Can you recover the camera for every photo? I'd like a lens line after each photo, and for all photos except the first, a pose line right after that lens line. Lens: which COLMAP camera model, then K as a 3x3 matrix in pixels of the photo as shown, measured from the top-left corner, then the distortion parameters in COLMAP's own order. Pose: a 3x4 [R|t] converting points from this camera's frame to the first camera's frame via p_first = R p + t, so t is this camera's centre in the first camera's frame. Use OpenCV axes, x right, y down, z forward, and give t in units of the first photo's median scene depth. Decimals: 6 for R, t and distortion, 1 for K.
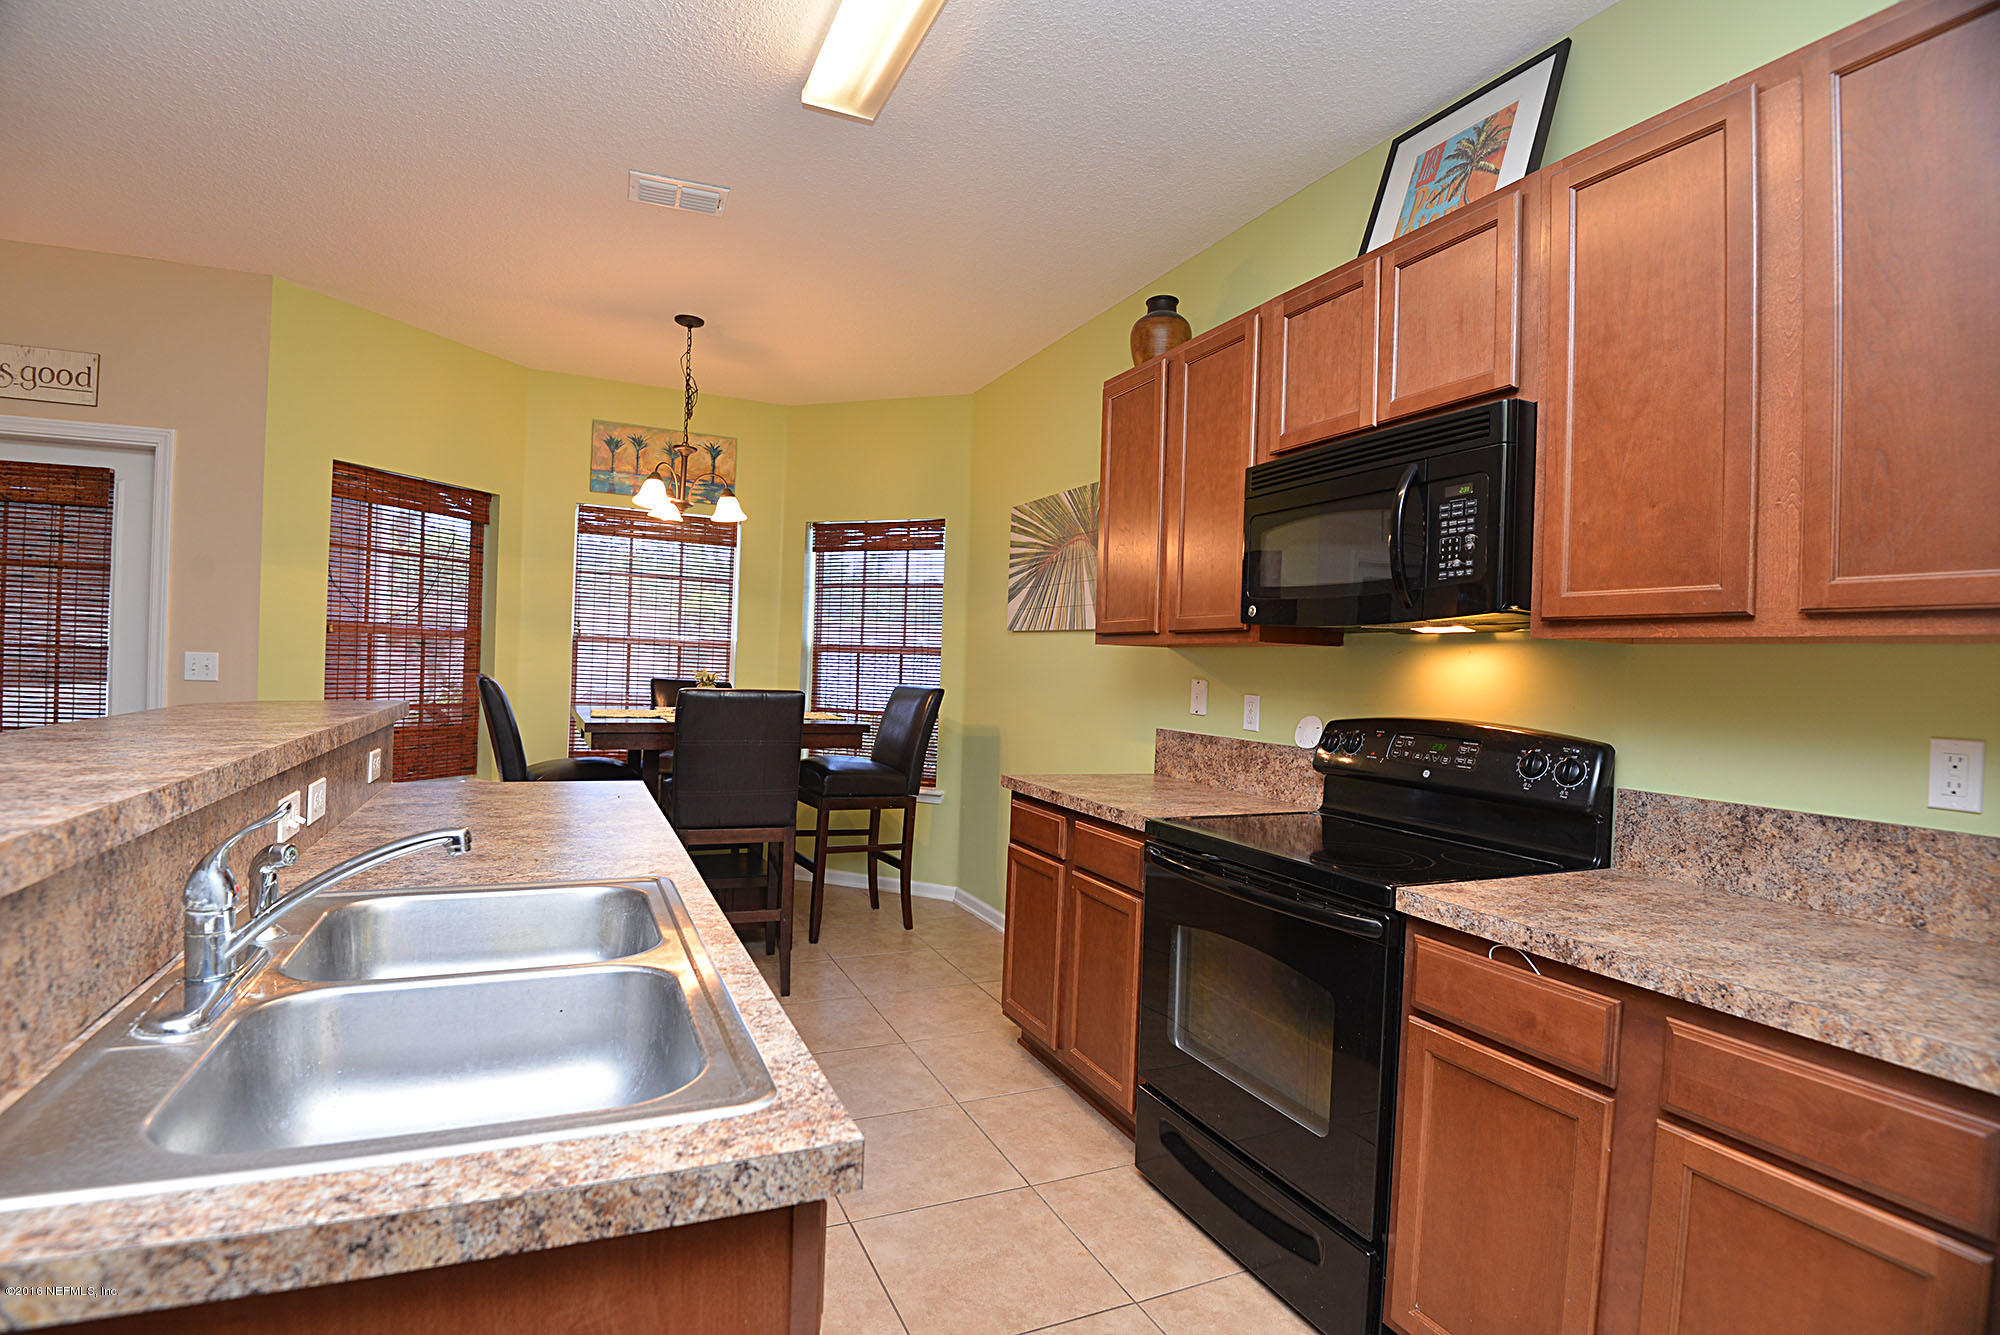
lens RADIAL K [[934.6, 0, 983.4], [0, 934.6, 680.8], [0, 0, 1]] dist [-0.029934, -0.004223]
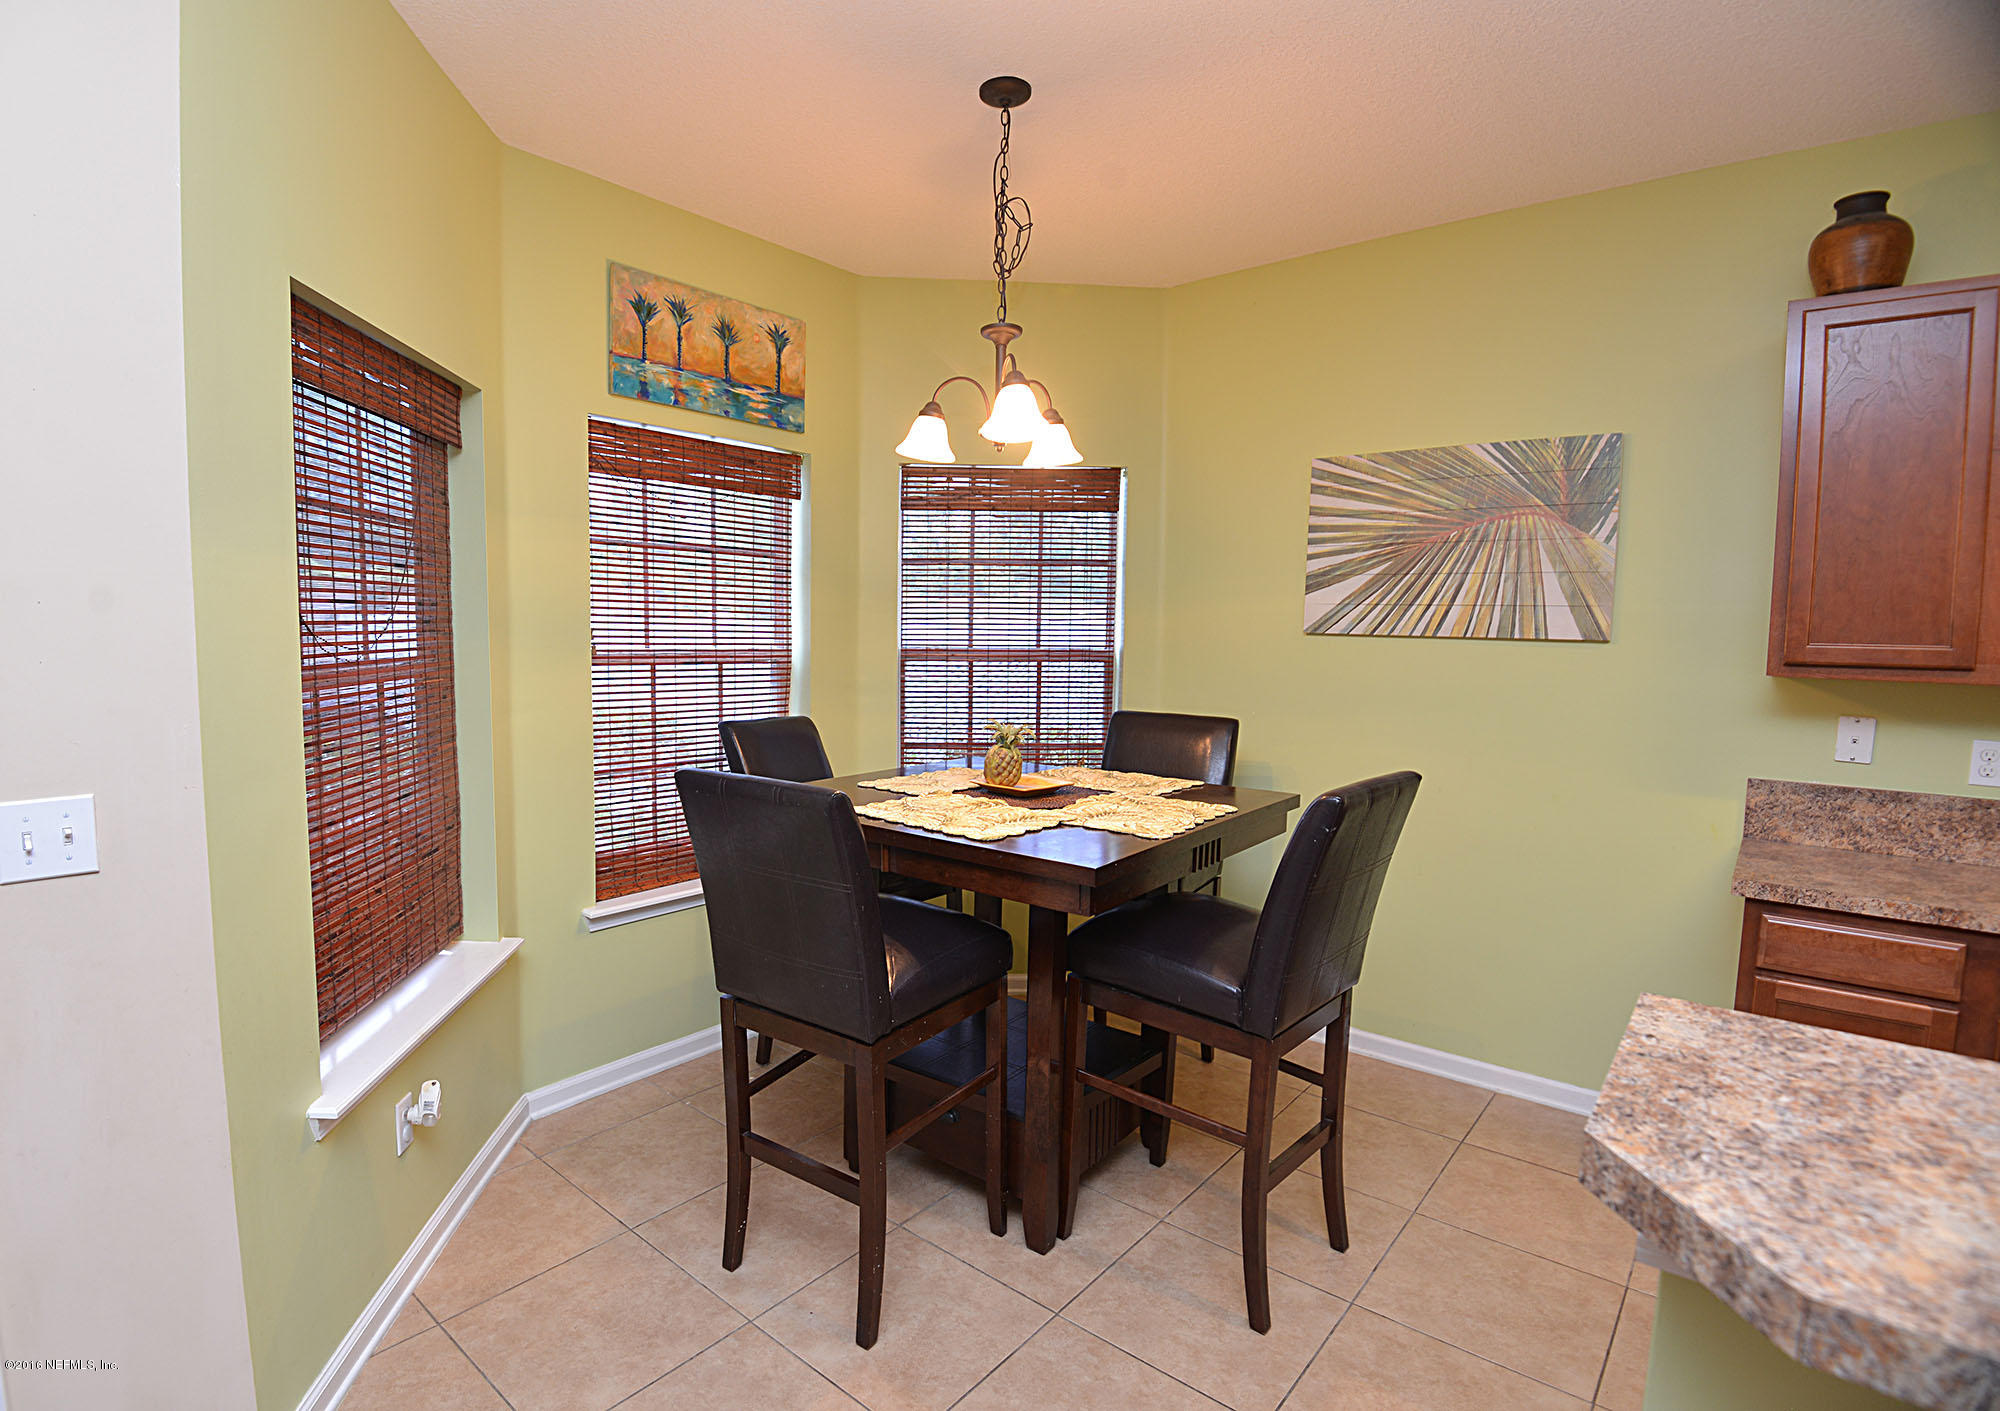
lens RADIAL K [[992.3, 0, 914.7], [0, 992.3, 713.2], [0, 0, 1]] dist [-0.034903, -0.006326]
pose [[0.916272, -0.063579, 0.395479, -0.870799], [0.030267, 0.995490, 0.089913, -0.109004], [-0.399412, -0.070414, 0.914063, 0.662589]]
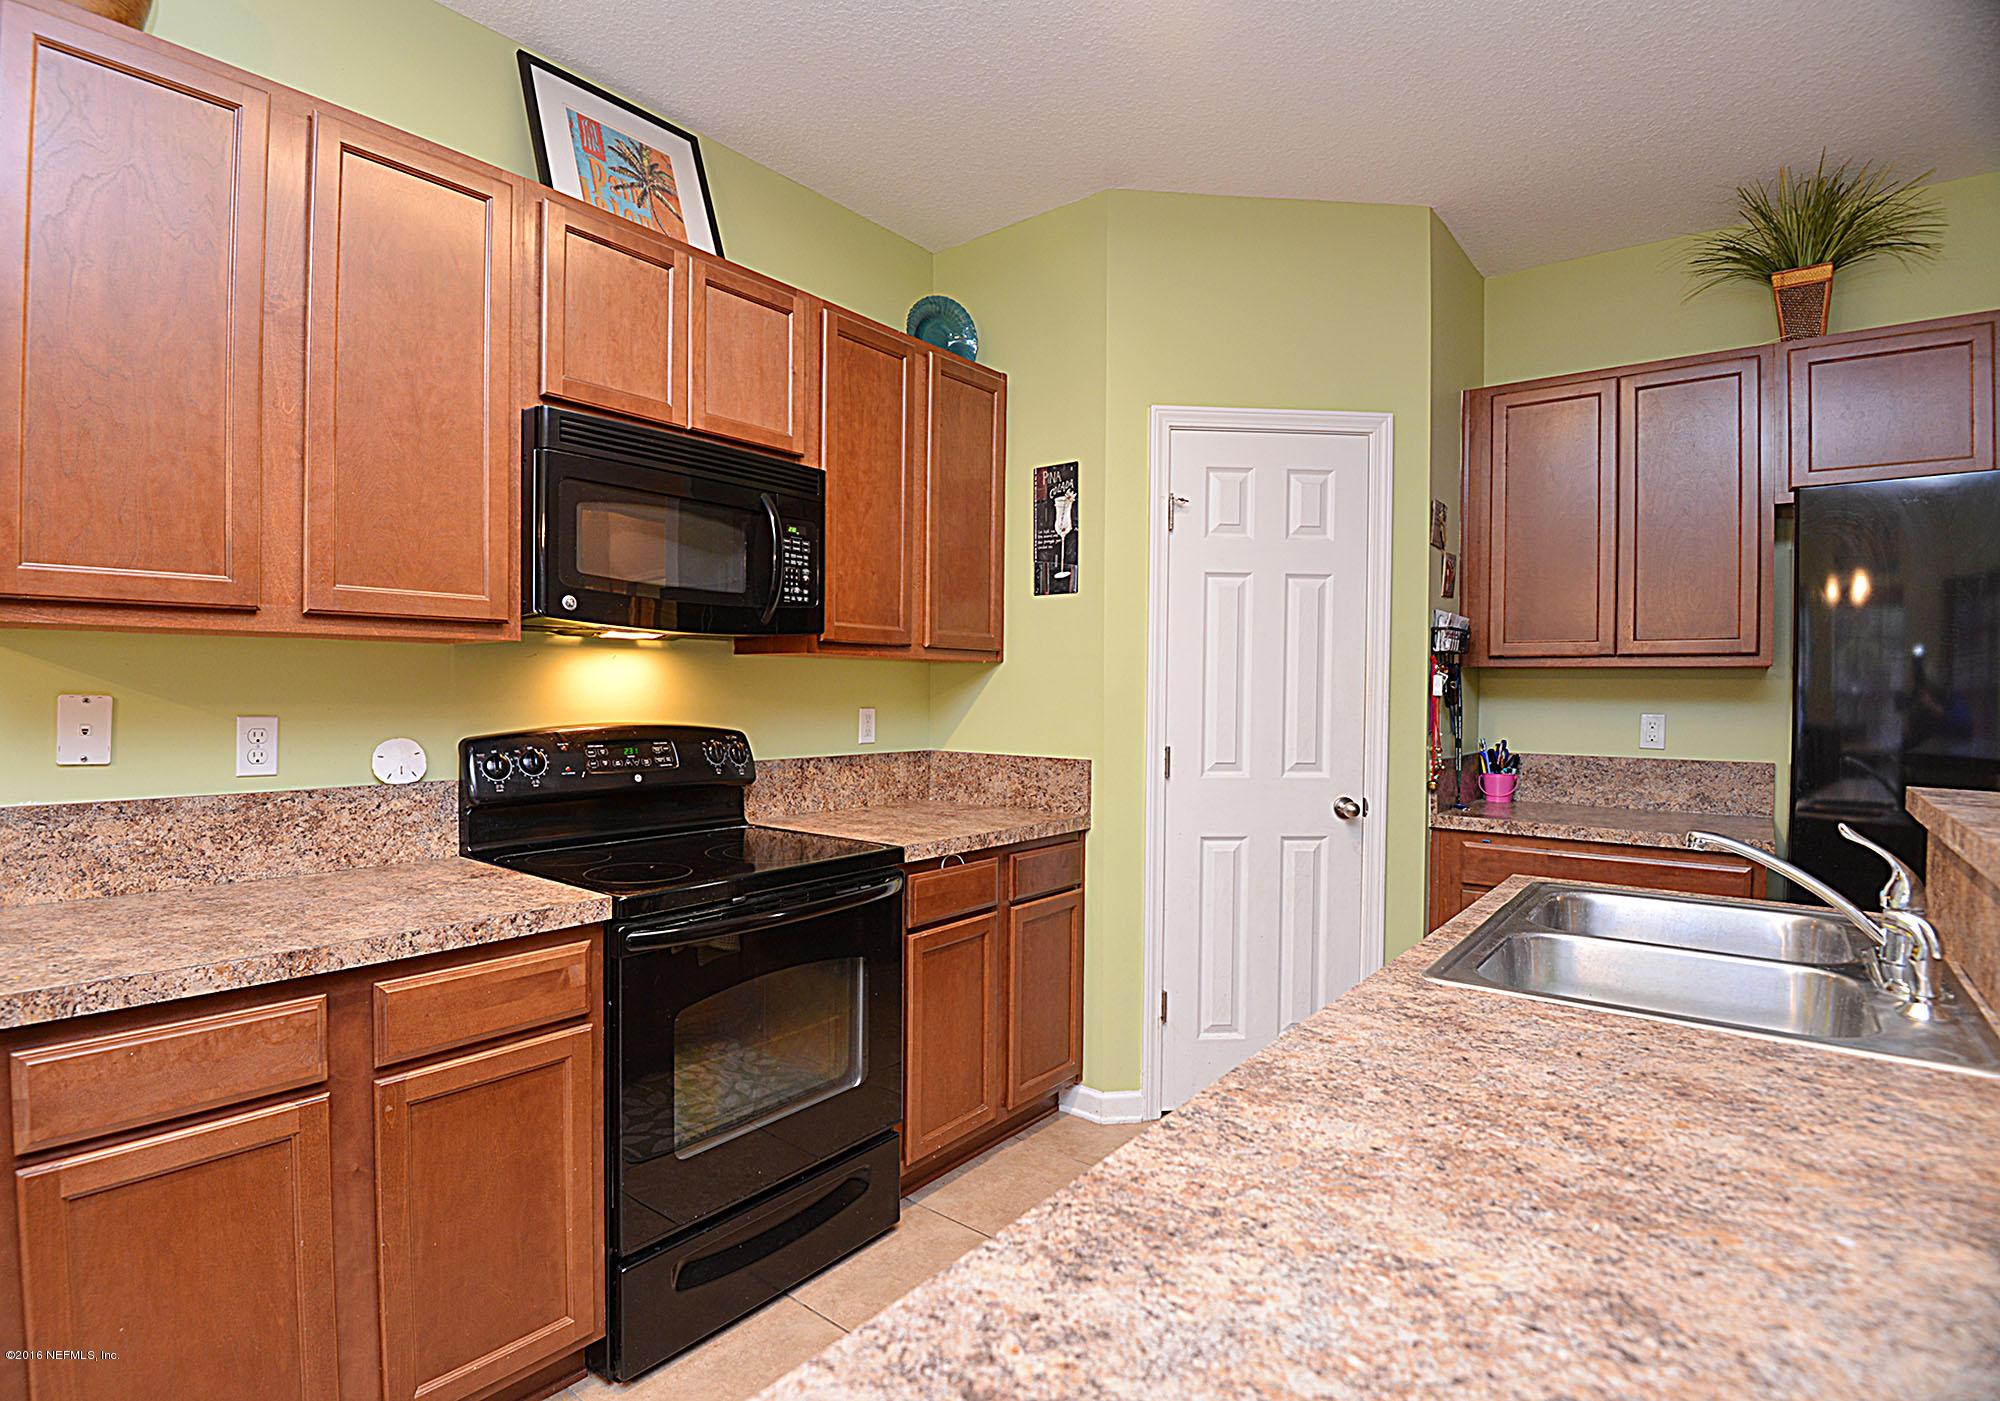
lens RADIAL K [[984.2, 0, 928.3], [0, 984.2, 704.9], [0, 0, 1]] dist [-0.036799, -0.007143]
pose [[-0.423076, -0.057804, 0.904249, -0.471785], [-0.011319, 0.998222, 0.058515, -0.034793], [-0.906024, 0.014521, -0.422978, 0.894950]]
